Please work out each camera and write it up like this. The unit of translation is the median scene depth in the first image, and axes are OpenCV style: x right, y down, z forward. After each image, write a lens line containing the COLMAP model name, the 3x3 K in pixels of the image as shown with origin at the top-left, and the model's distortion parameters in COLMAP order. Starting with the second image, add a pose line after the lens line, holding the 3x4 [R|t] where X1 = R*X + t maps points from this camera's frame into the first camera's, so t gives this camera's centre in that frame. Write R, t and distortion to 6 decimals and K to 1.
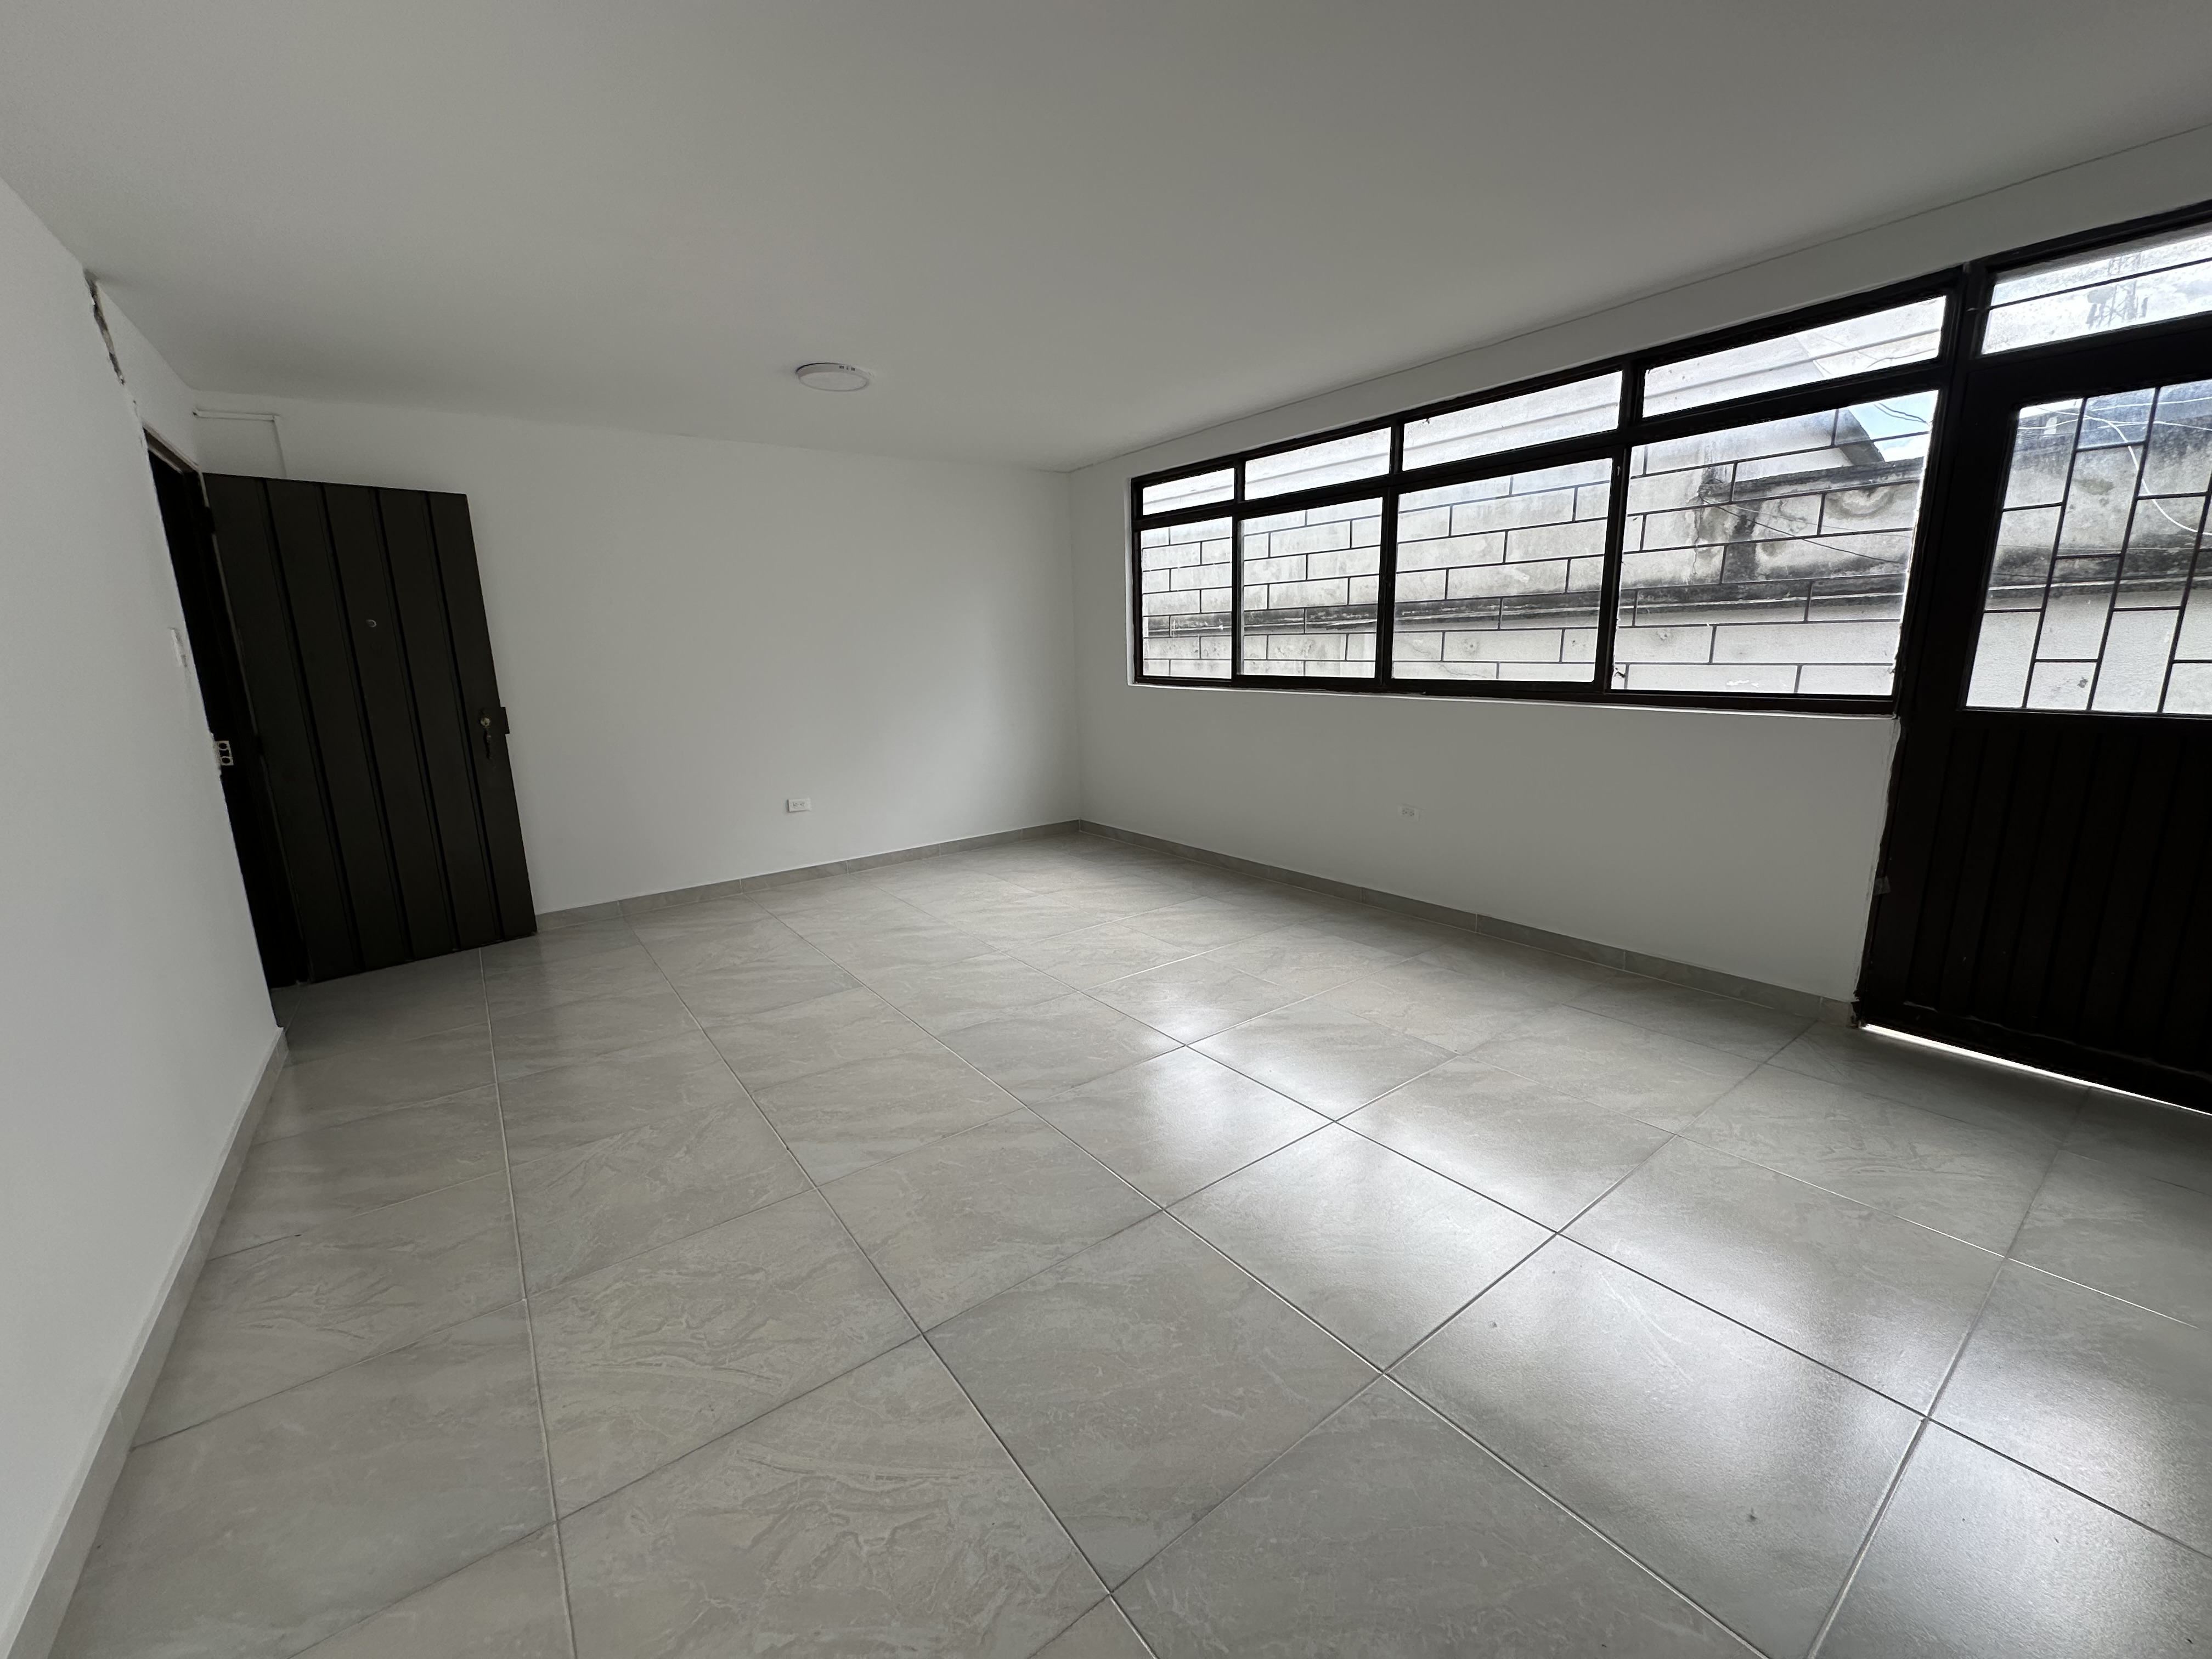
lens RADIAL K [[882.9, 0, 1106.0], [0, 882.9, 829.5], [0, 0, 1]] dist [-0.005473, 0.000213]
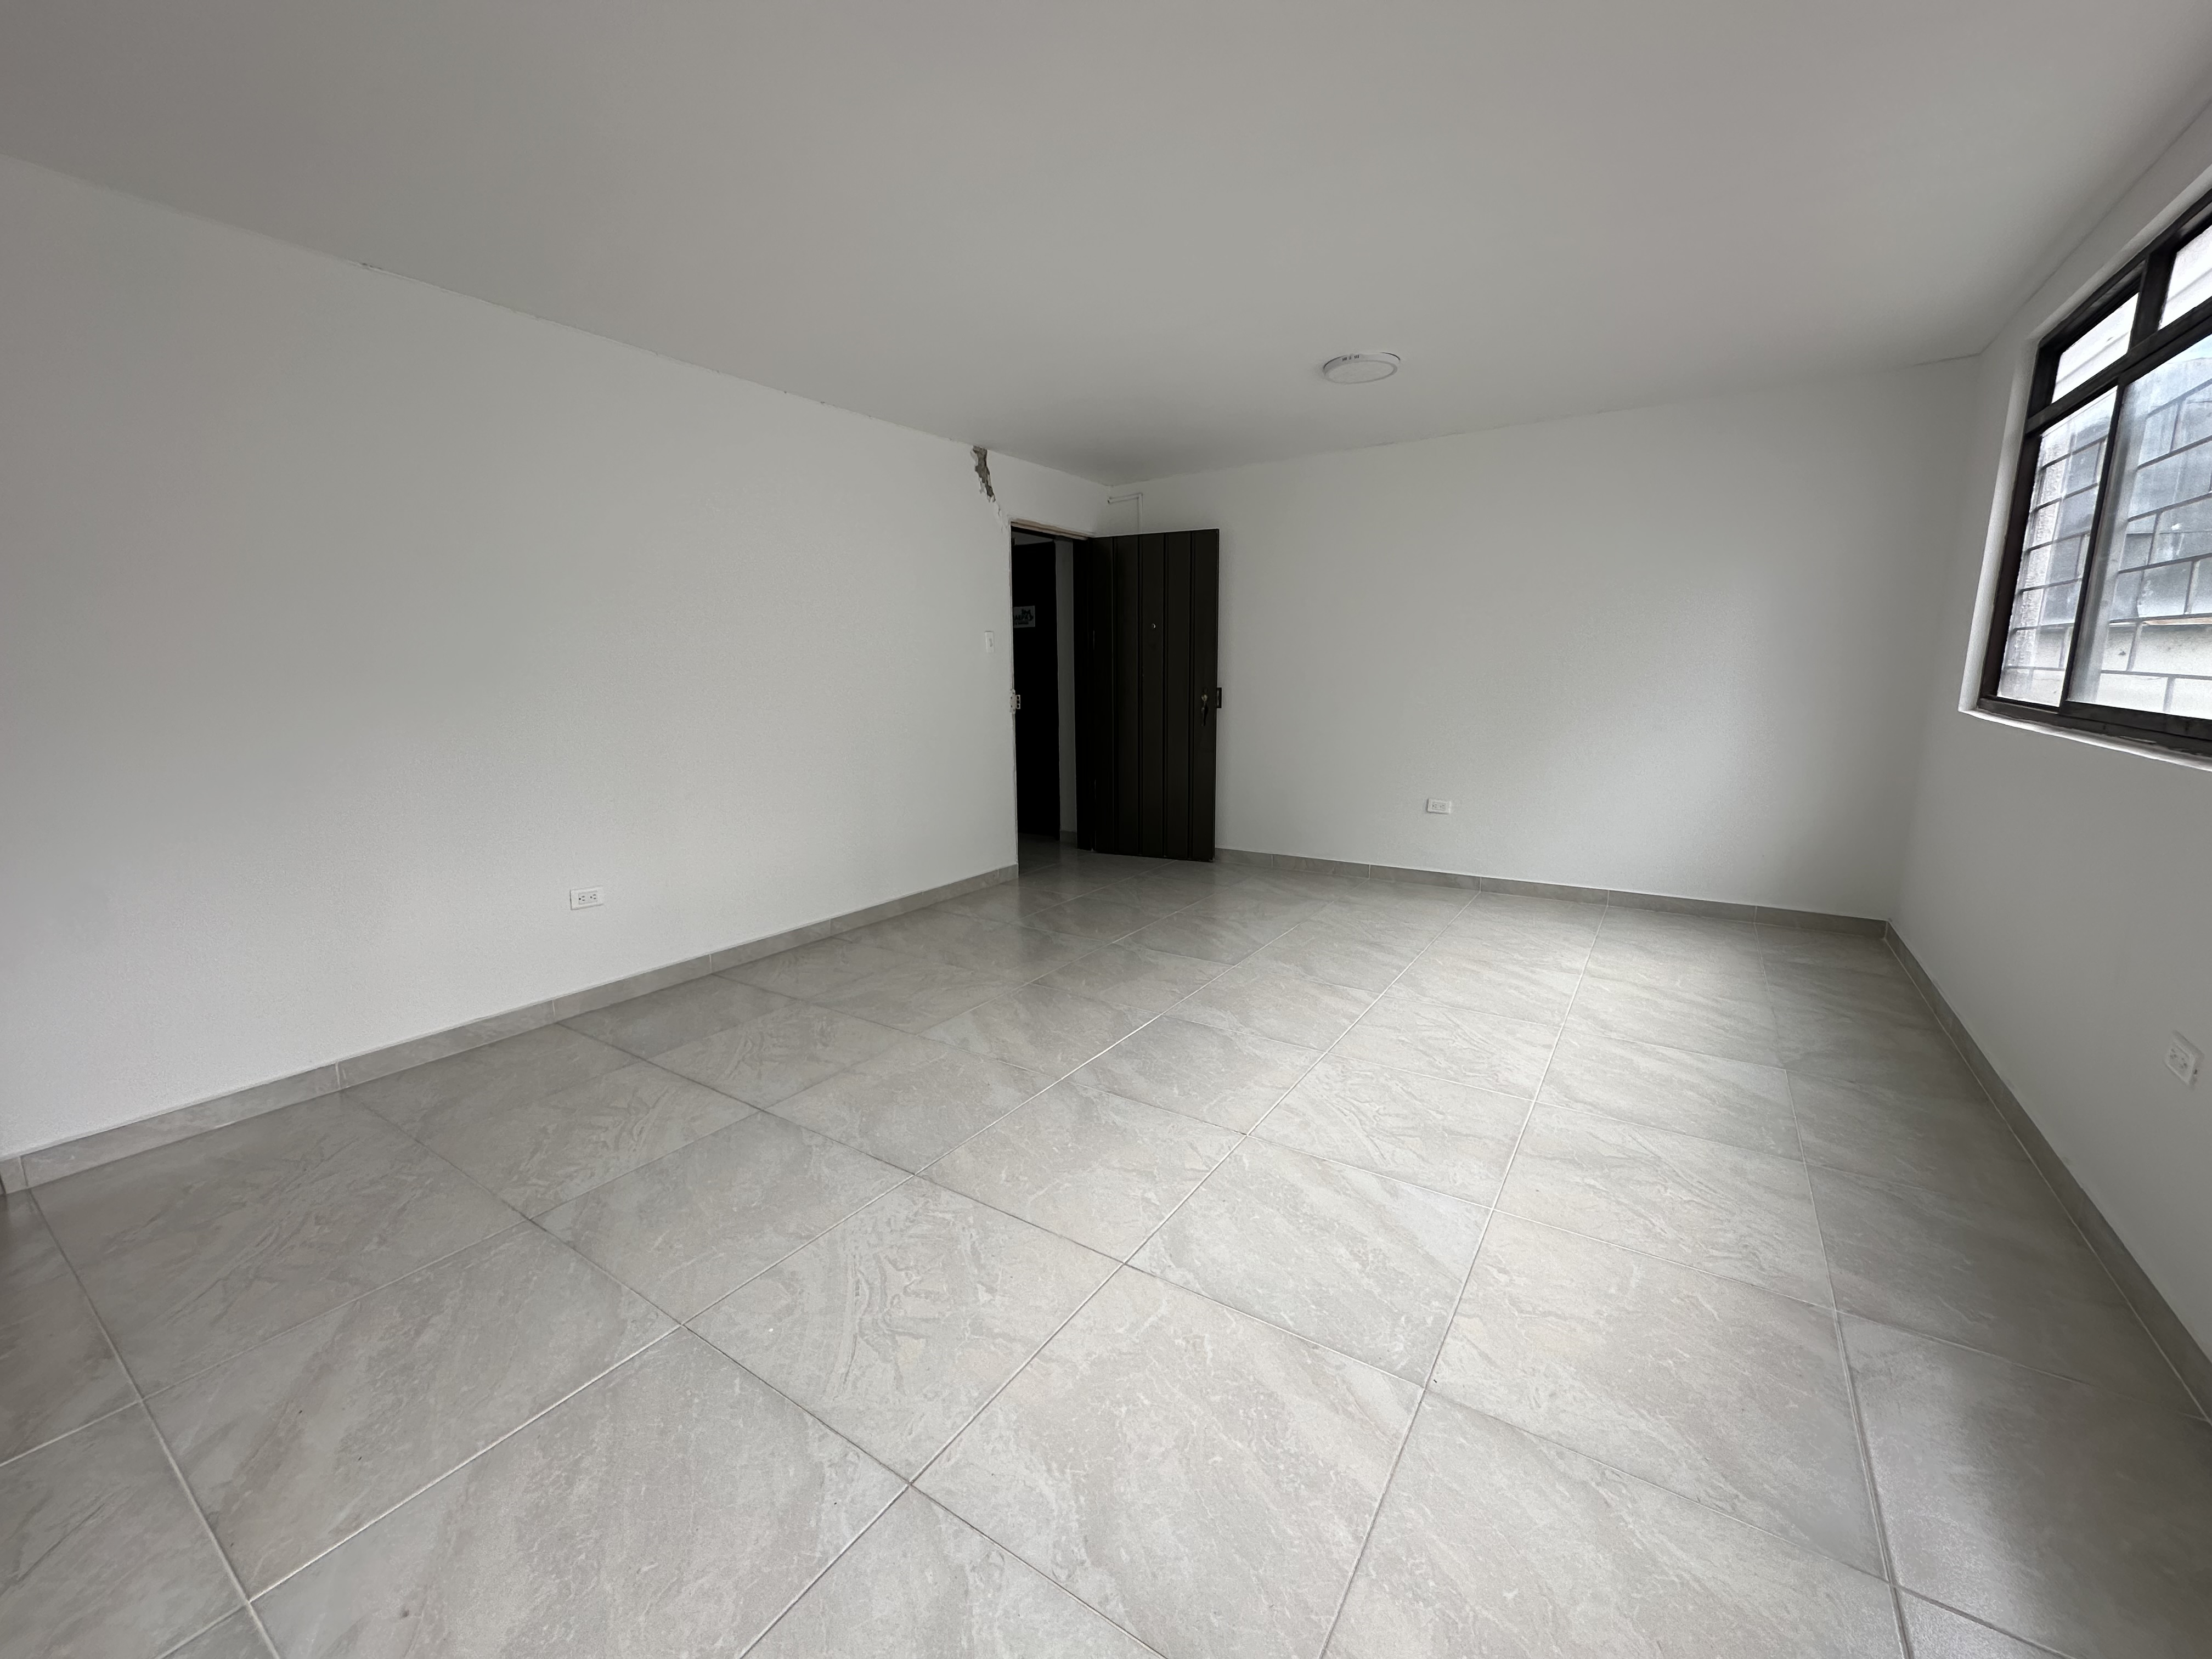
lens RADIAL K [[882.9, 0, 1106.0], [0, 882.9, 829.5], [0, 0, 1]] dist [-0.005473, 0.000213]
pose [[0.341654, 0.196017, -0.919157, 0.615820], [-0.192761, 0.971831, 0.135601, -0.094669], [0.919846, 0.130849, 0.369814, 0.456496]]
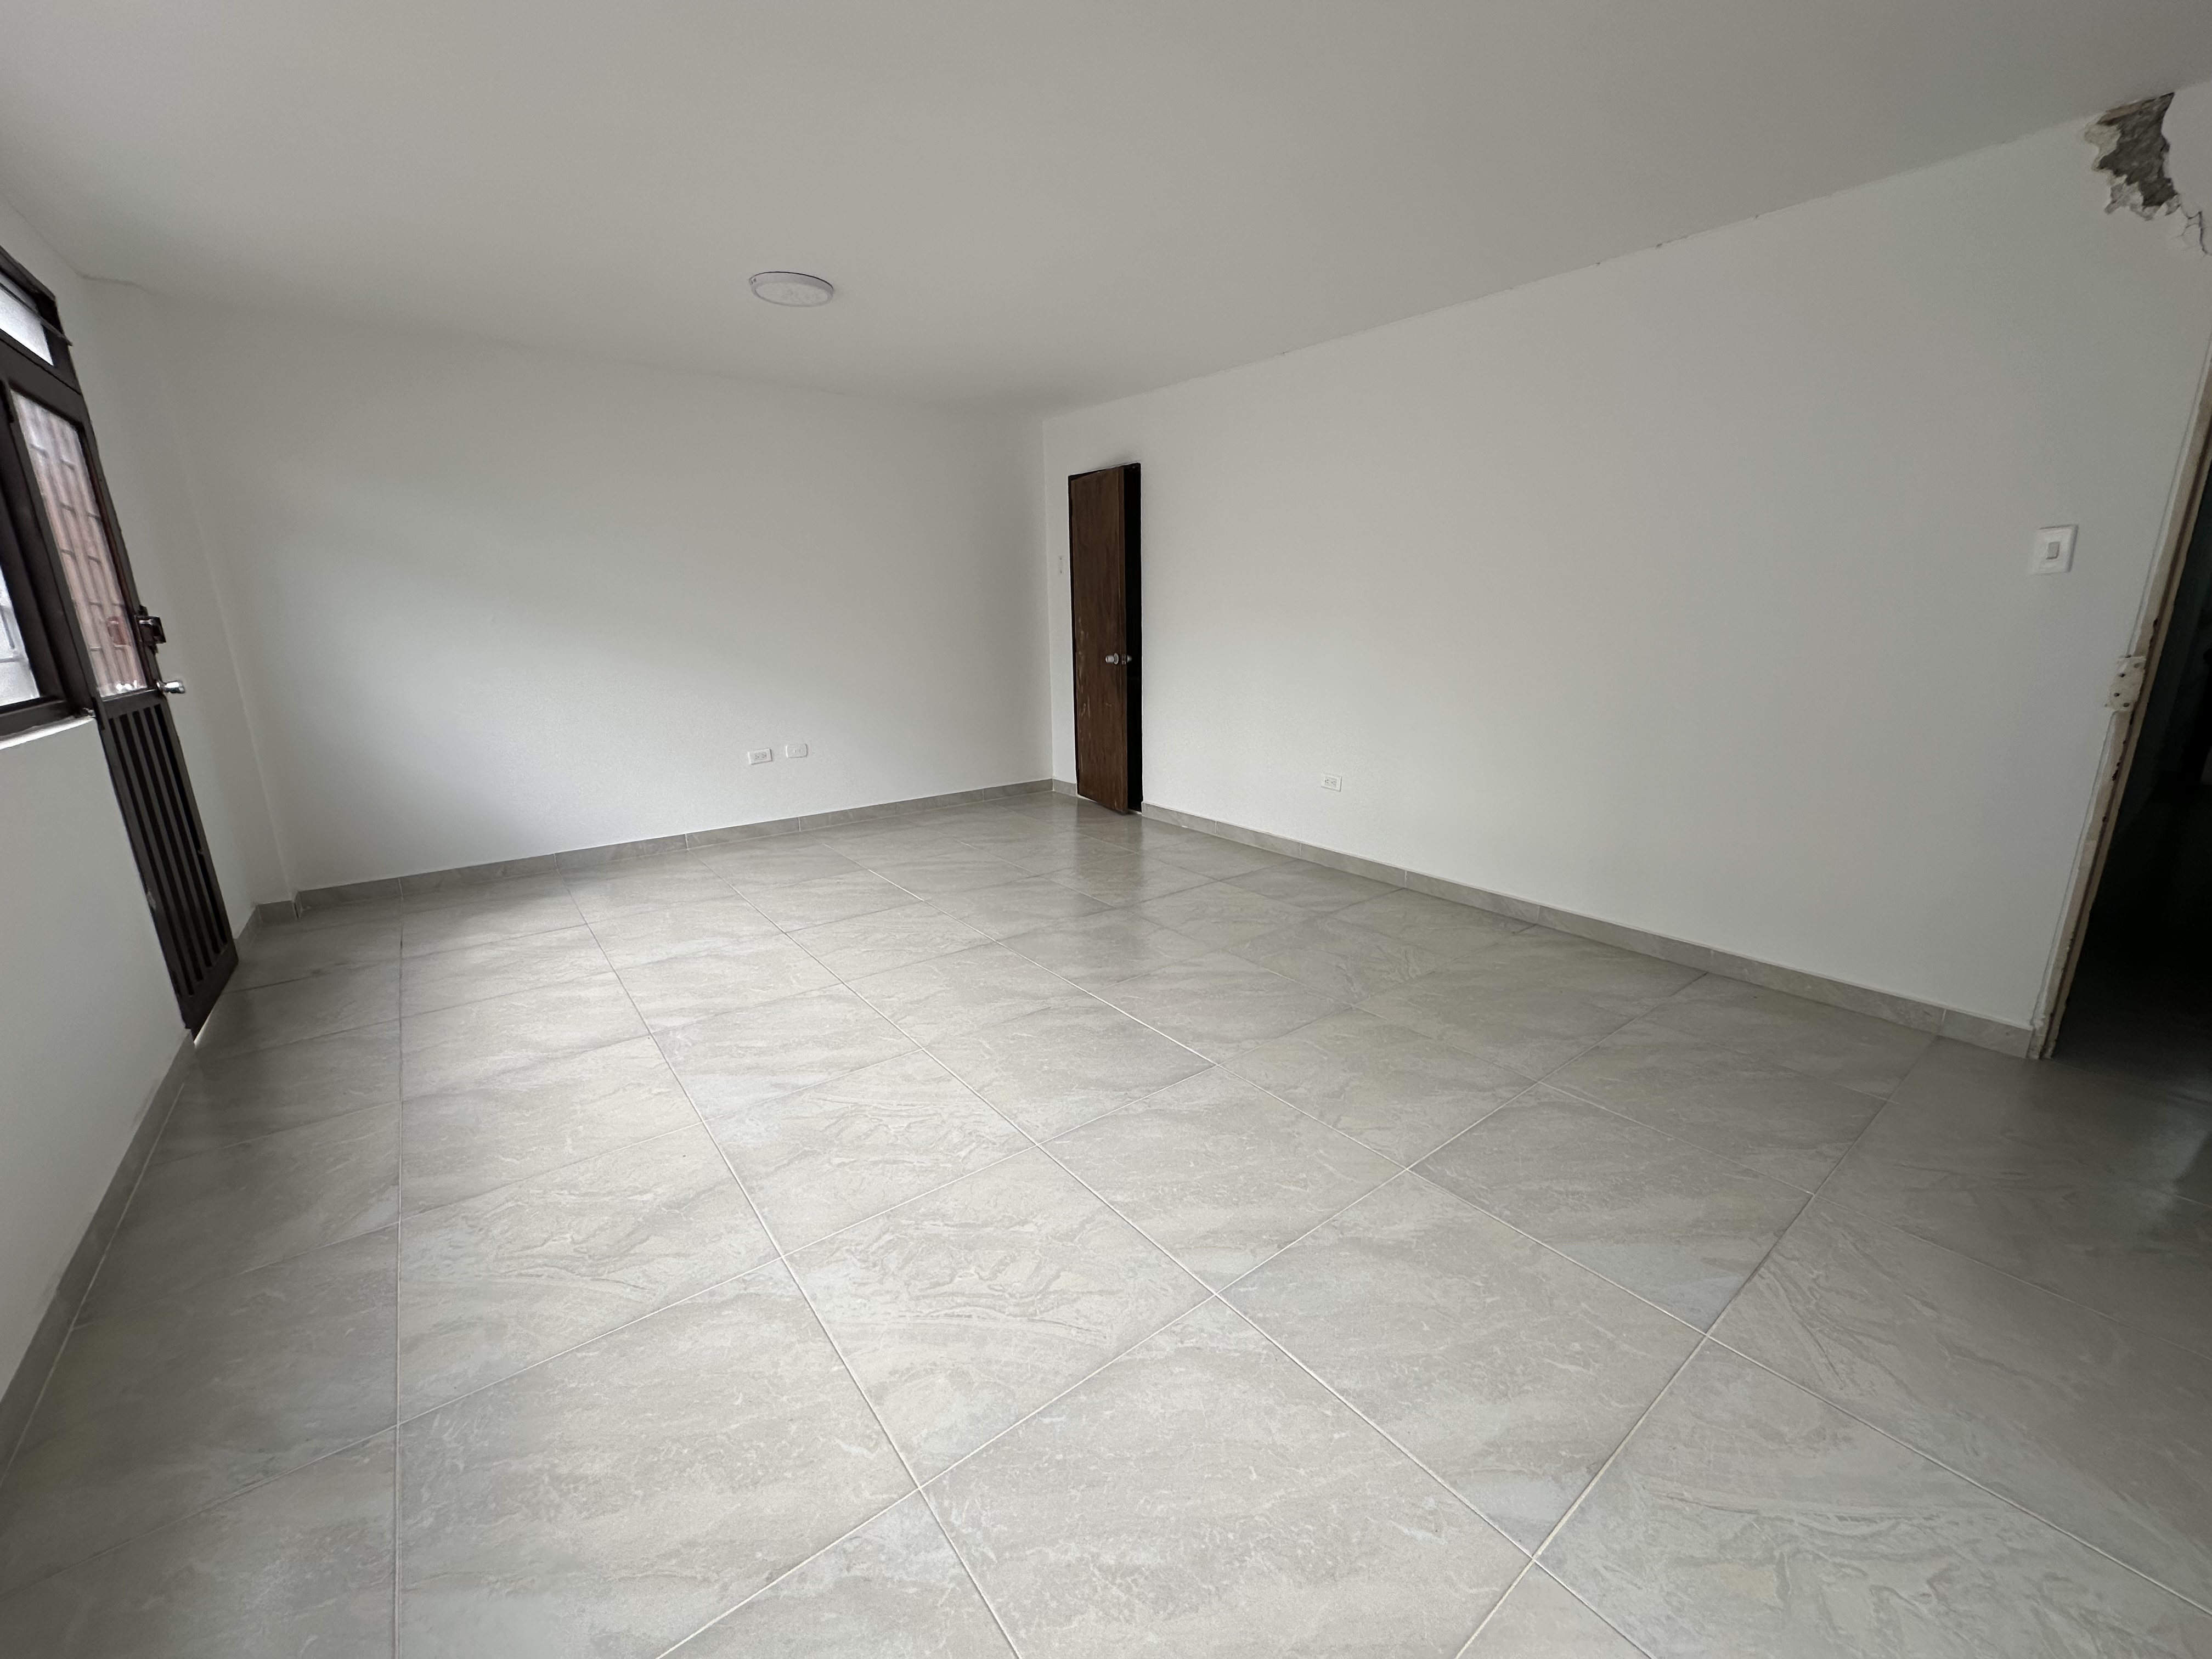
lens RADIAL K [[882.9, 0, 1106.0], [0, 882.9, 829.5], [0, 0, 1]] dist [-0.005473, 0.000213]
pose [[-0.998878, 0.046207, -0.010421, -0.081525], [0.036939, 0.897610, 0.439240, -0.287573], [0.029650, 0.438362, -0.898309, 1.436148]]
